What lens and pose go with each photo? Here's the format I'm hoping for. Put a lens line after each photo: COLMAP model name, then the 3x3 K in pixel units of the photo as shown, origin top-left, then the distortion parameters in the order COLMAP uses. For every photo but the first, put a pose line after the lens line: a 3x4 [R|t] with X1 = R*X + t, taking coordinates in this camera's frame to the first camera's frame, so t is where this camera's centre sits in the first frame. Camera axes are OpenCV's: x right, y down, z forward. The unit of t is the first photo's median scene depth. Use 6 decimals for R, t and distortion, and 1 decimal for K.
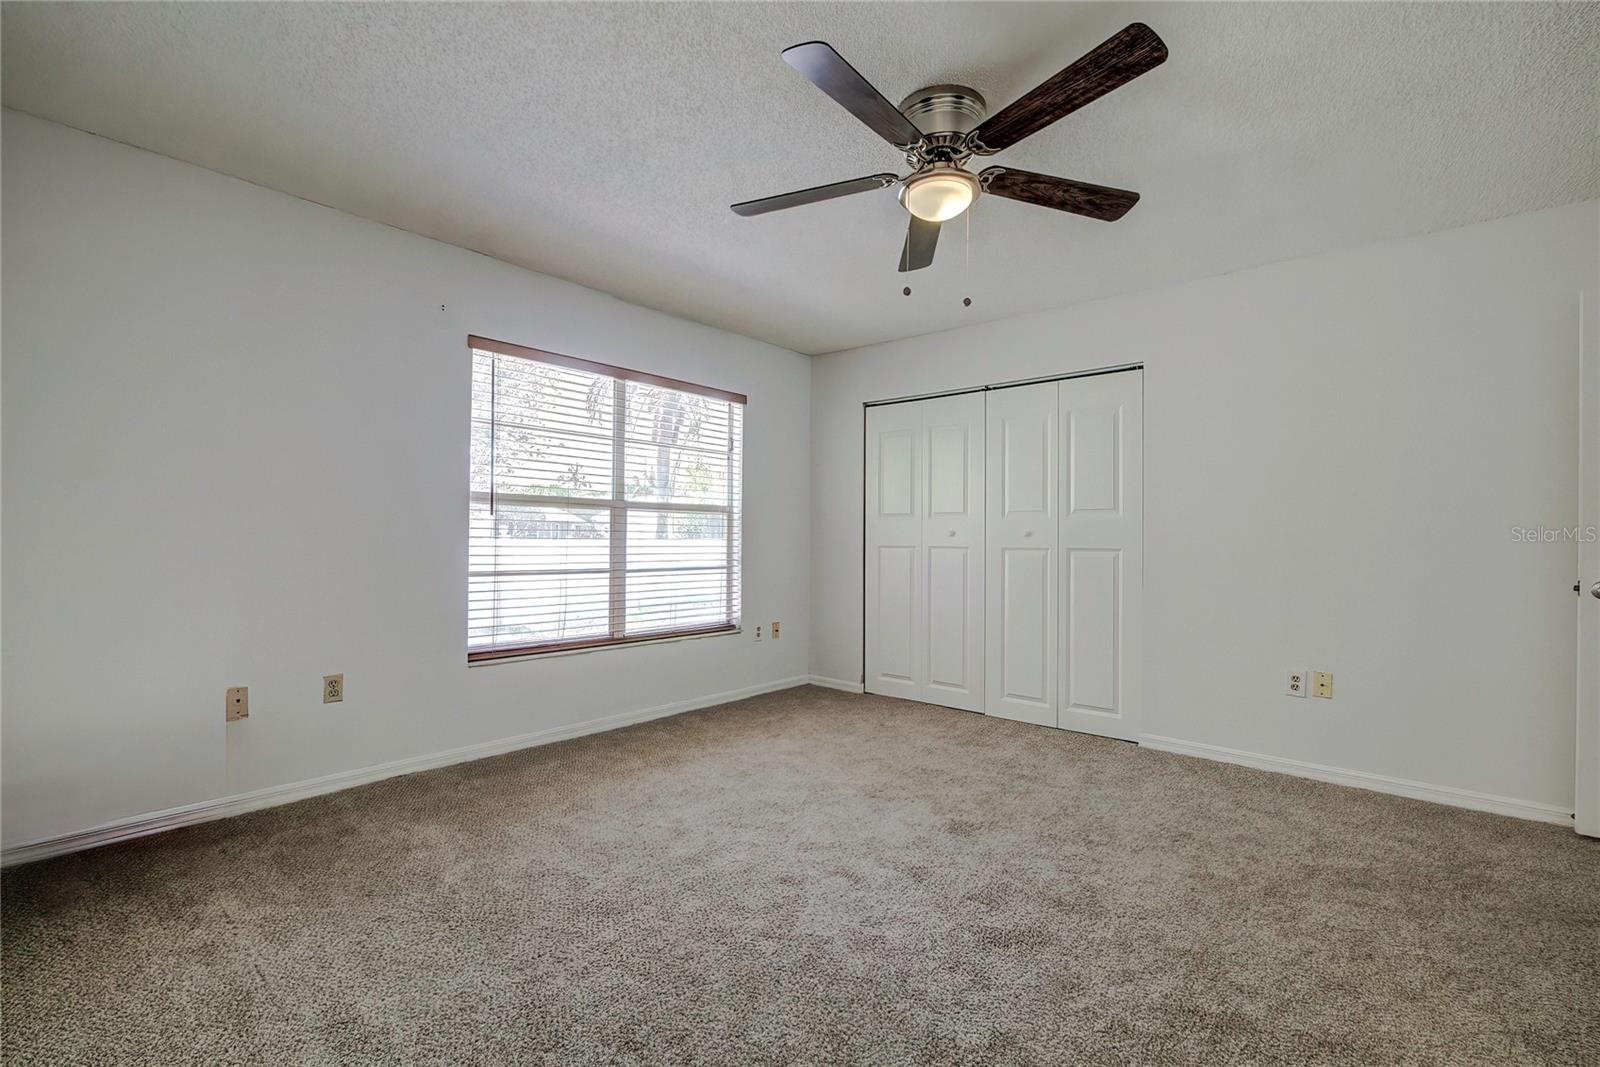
lens RADIAL K [[706.0, 0, 810.0], [0, 706.0, 529.9], [0, 0, 1]] dist [-0.017439, 0.000665]
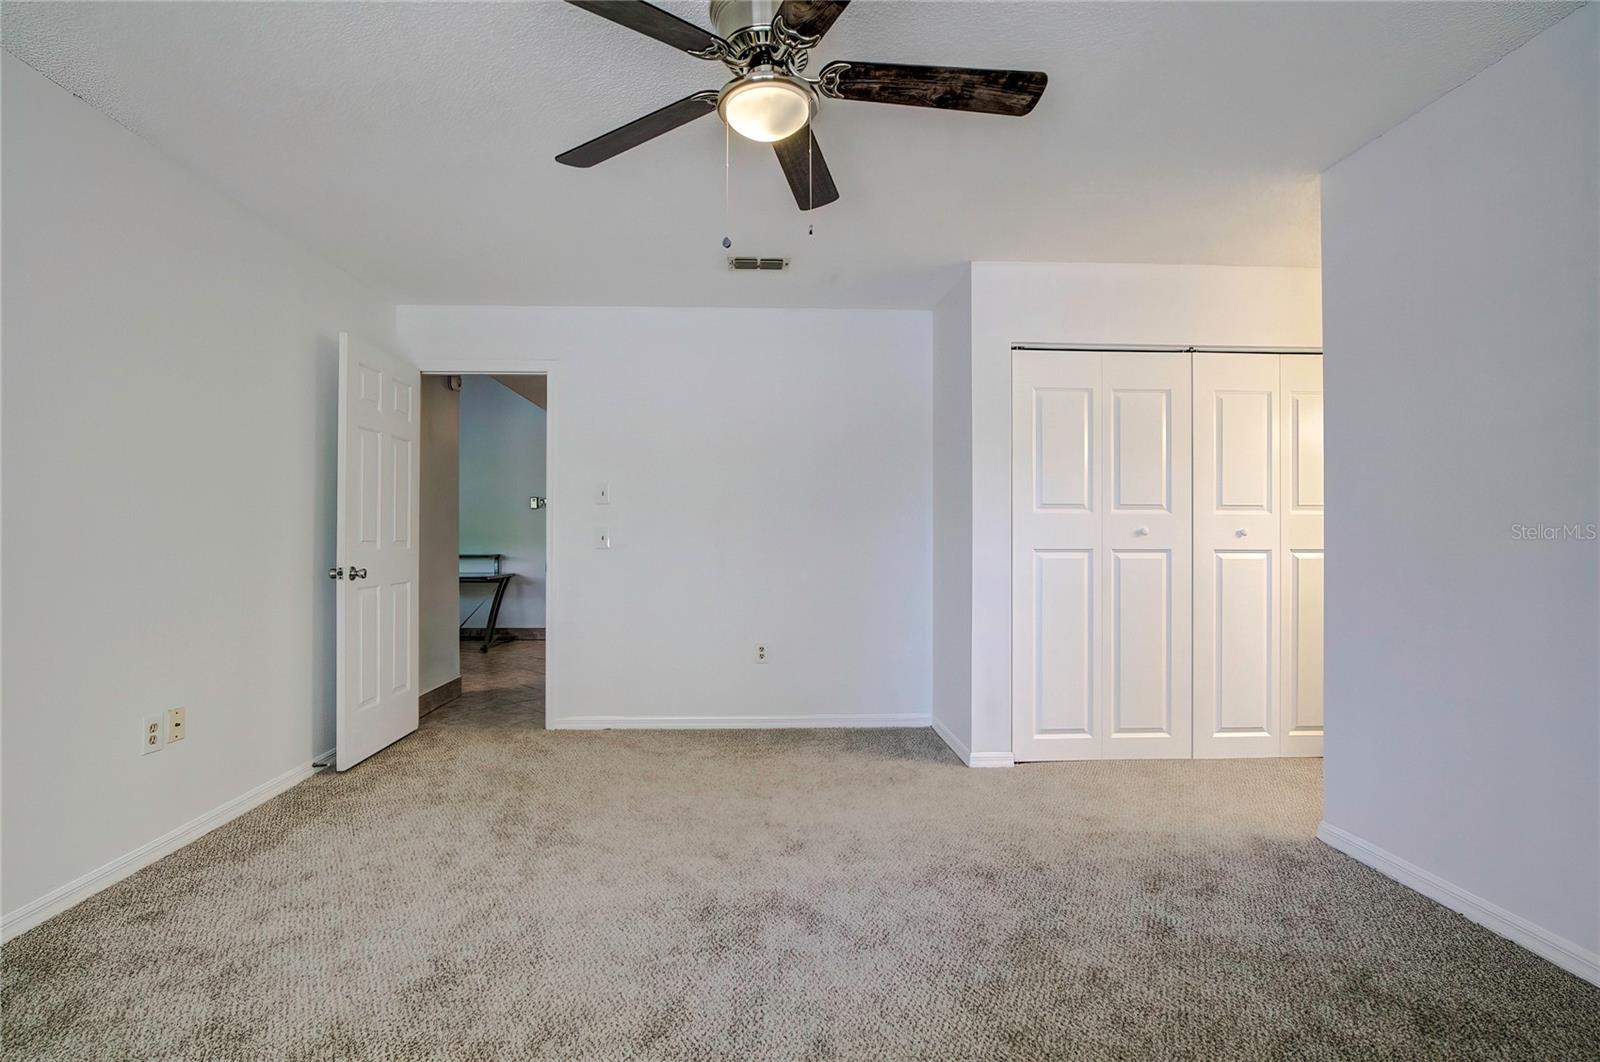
lens RADIAL K [[707.8, 0, 788.2], [0, 707.8, 532.9], [0, 0, 1]] dist [-0.019253, 0.000722]
pose [[-0.678683, -0.007728, 0.734391, -0.254813], [-0.016012, 0.999863, -0.004276, 0.003336], [-0.734257, -0.014661, -0.678713, 0.924446]]
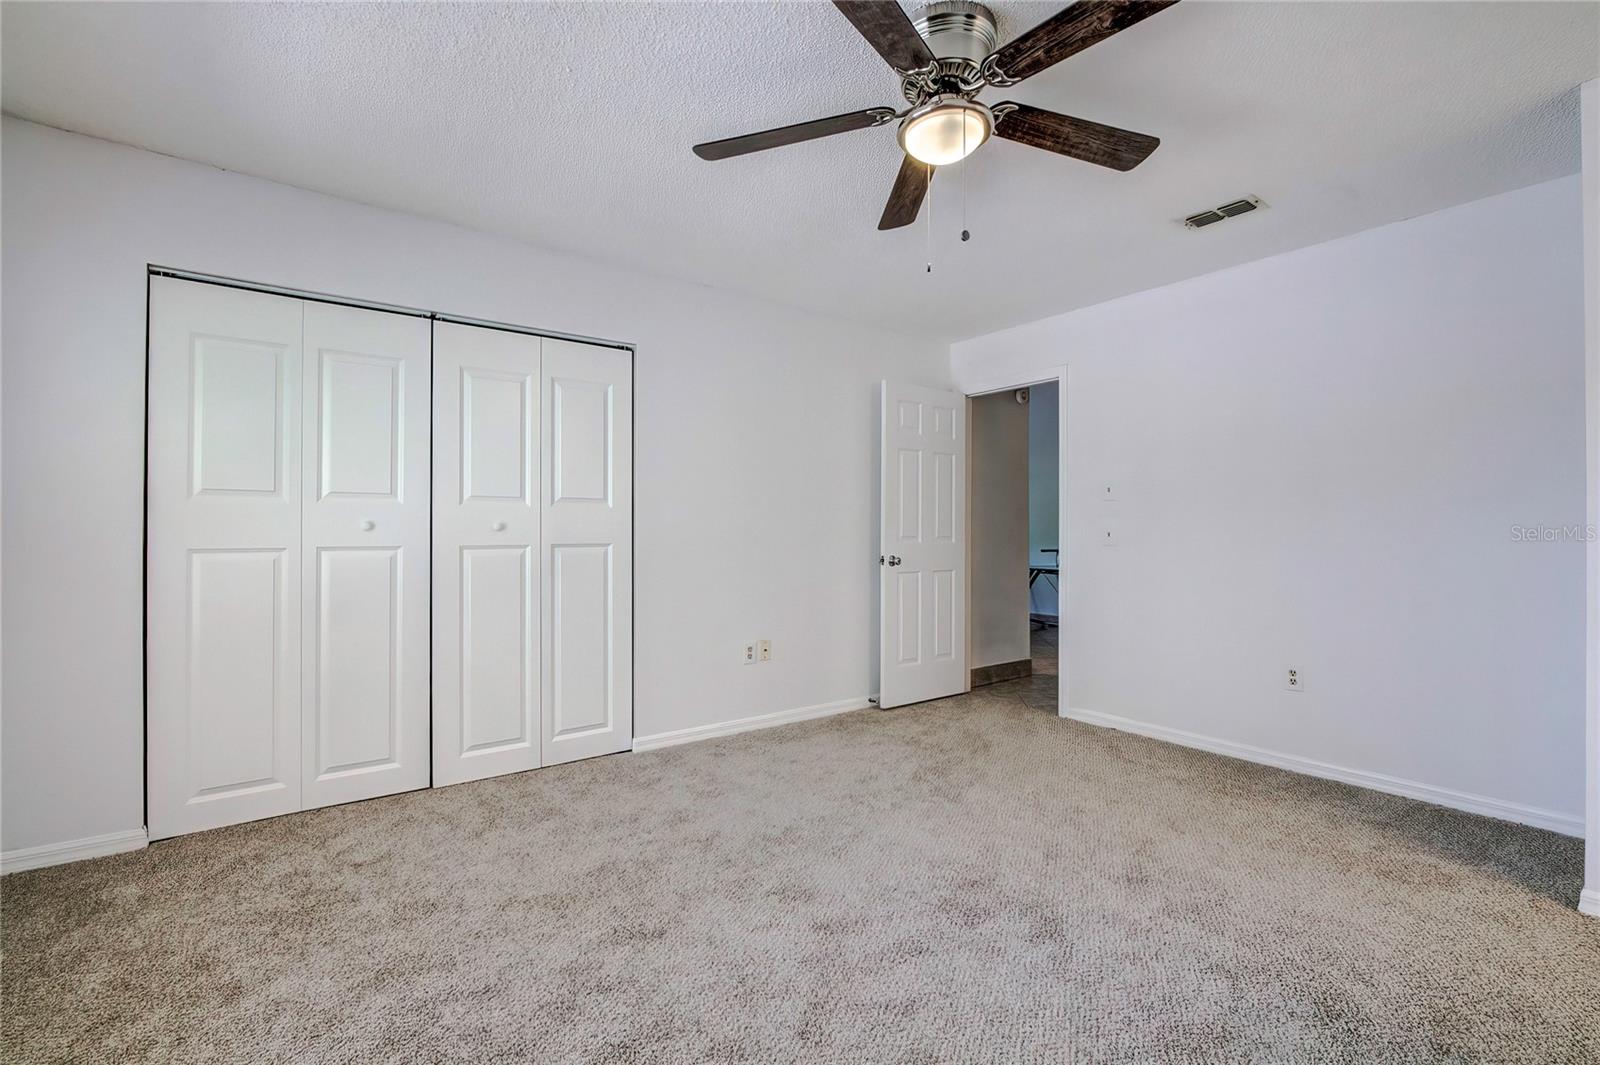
lens RADIAL K [[706.0, 0, 810.0], [0, 706.0, 528.9], [0, 0, 1]] dist [-0.017439, 0.000665]
pose [[0.211641, -0.006007, 0.977329, -0.416248], [-0.010552, 0.999909, 0.008431, -0.002484], [-0.977290, -0.012097, 0.211559, 0.595095]]
